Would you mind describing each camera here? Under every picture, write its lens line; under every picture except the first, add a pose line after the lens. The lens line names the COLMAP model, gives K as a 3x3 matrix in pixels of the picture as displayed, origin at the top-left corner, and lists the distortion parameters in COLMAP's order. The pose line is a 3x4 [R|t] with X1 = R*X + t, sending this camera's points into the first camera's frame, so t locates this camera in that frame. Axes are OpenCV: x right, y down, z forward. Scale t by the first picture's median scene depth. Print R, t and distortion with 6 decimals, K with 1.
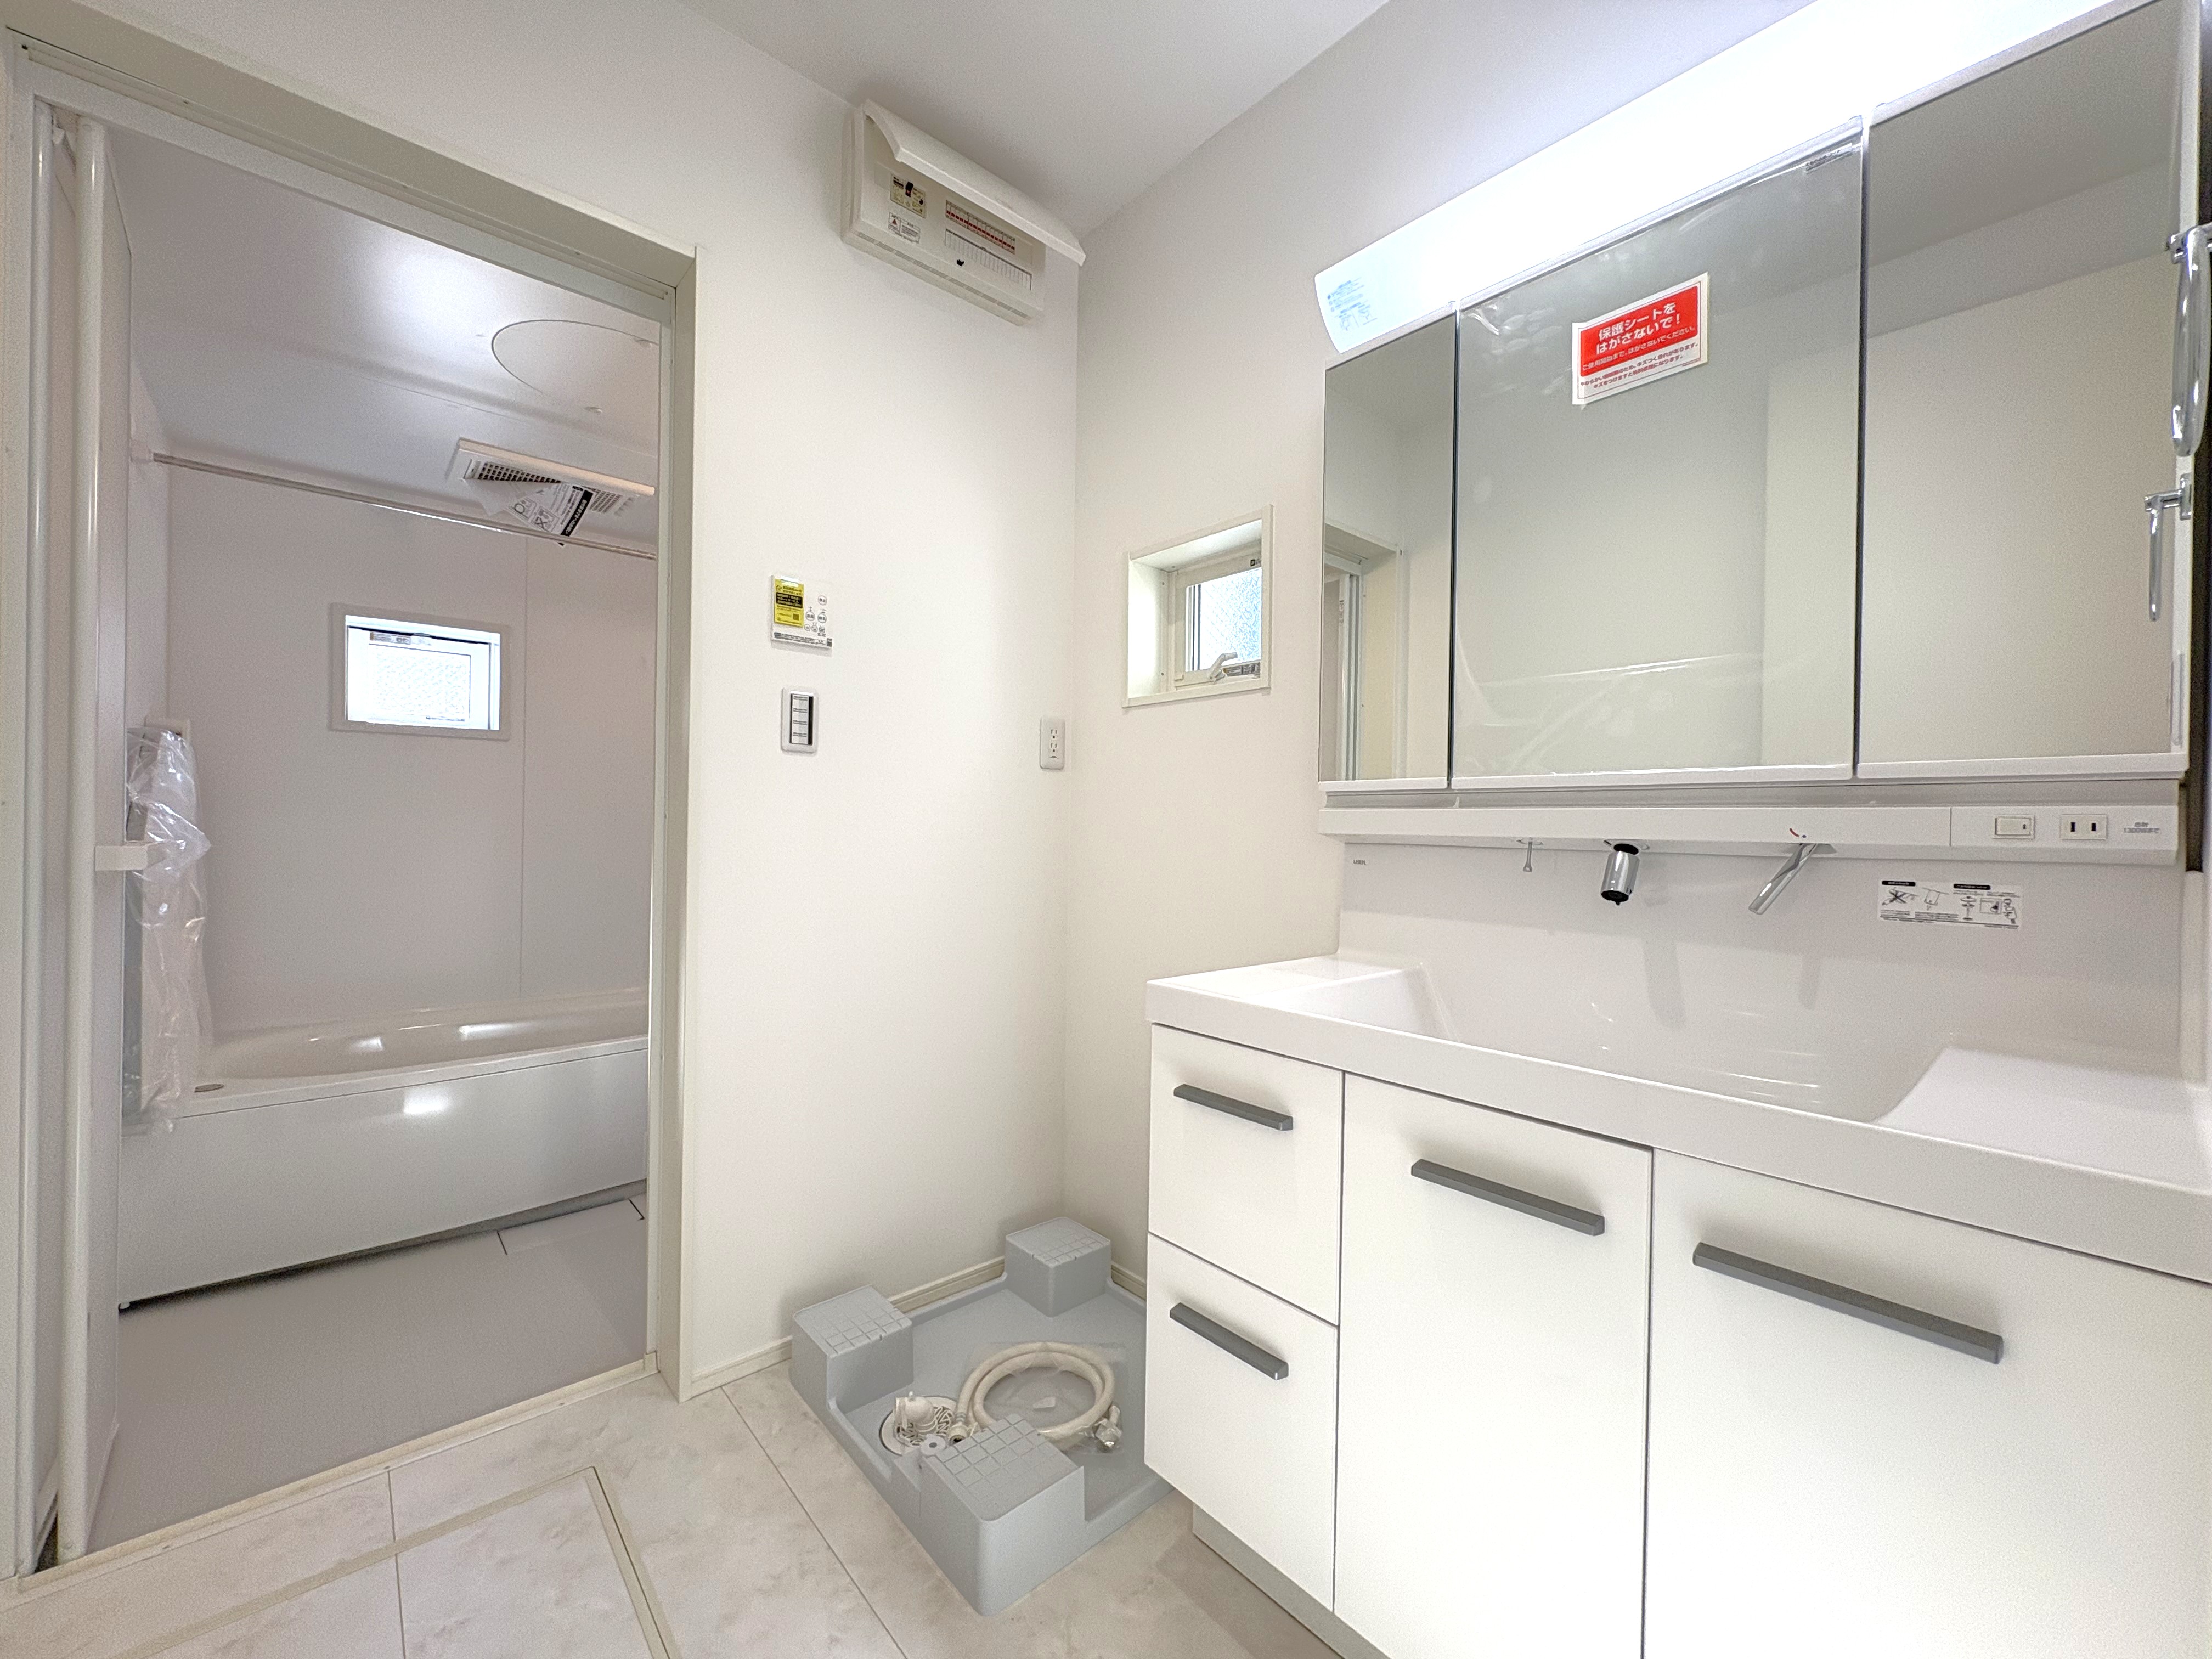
lens RADIAL K [[879.8, 0, 1103.2], [0, 879.8, 825.0], [0, 0, 1]] dist [0.000524, 0.000426]
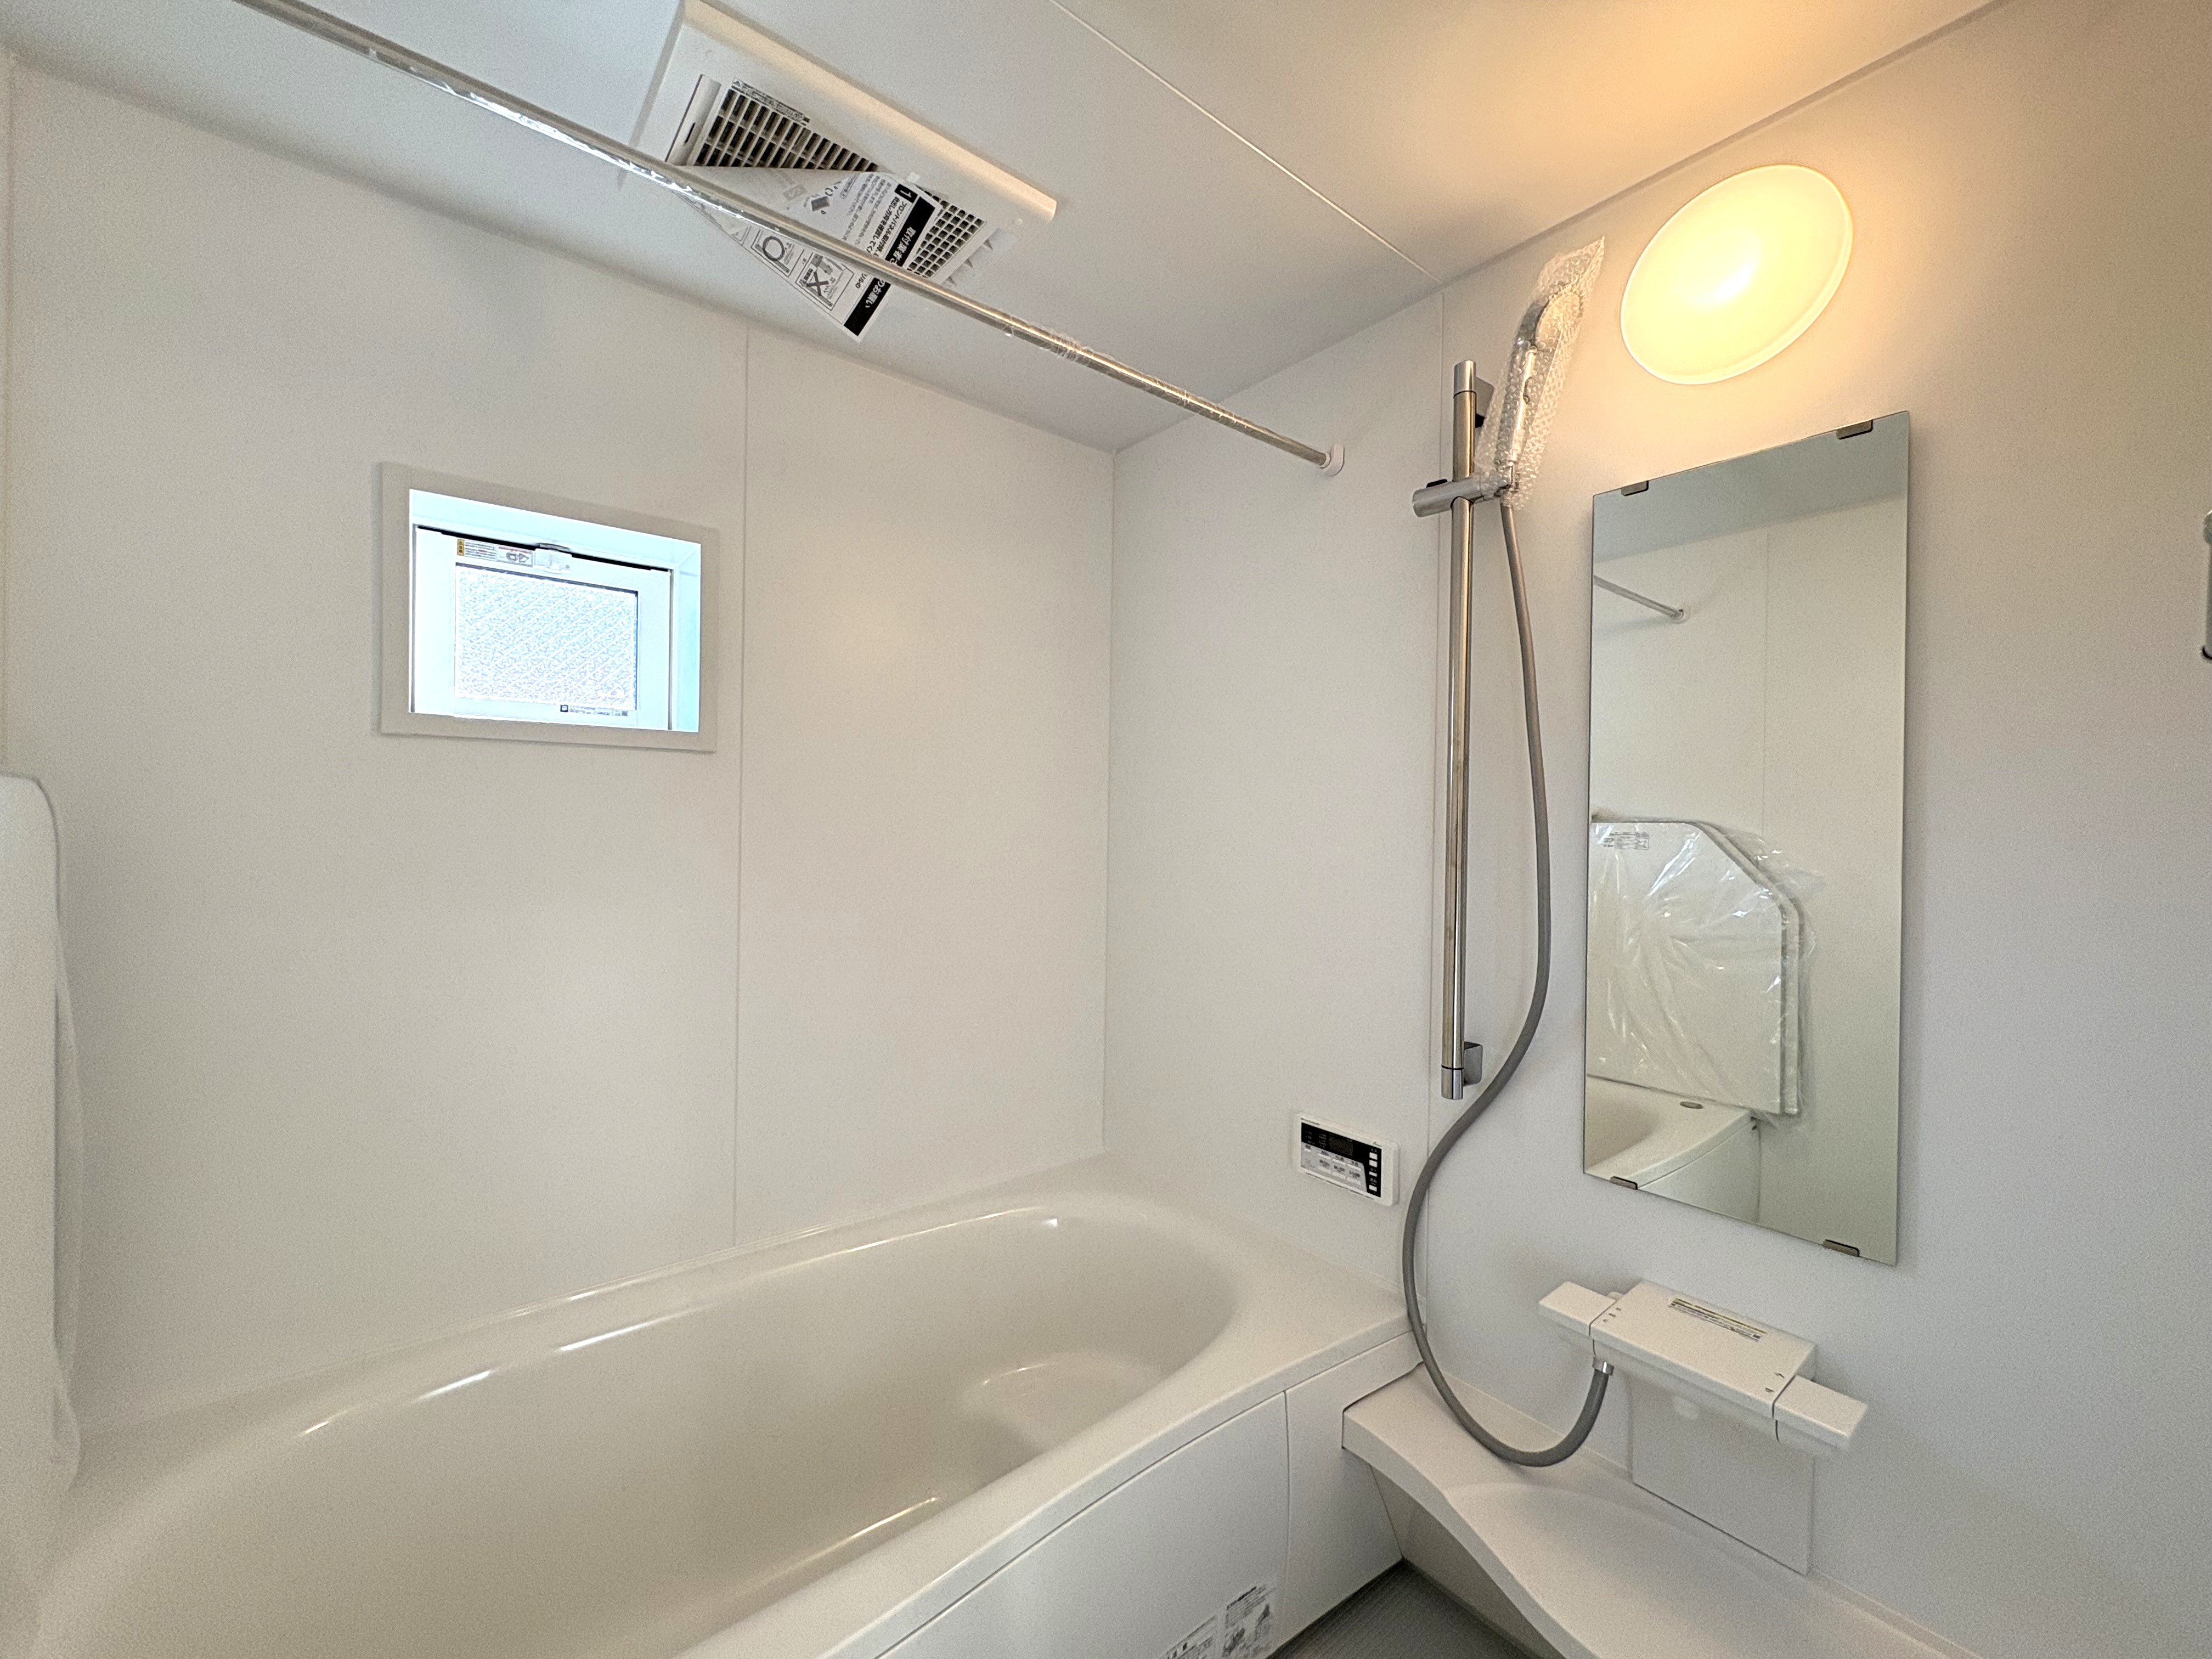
lens RADIAL K [[879.8, 0, 1107.7], [0, 879.8, 834.0], [0, 0, 1]] dist [0.000524, 0.000426]
pose [[0.999130, -0.000640, -0.041688, -0.435336], [0.000716, 0.999998, 0.001807, -0.049694], [0.041687, -0.001835, 0.999129, 0.506727]]
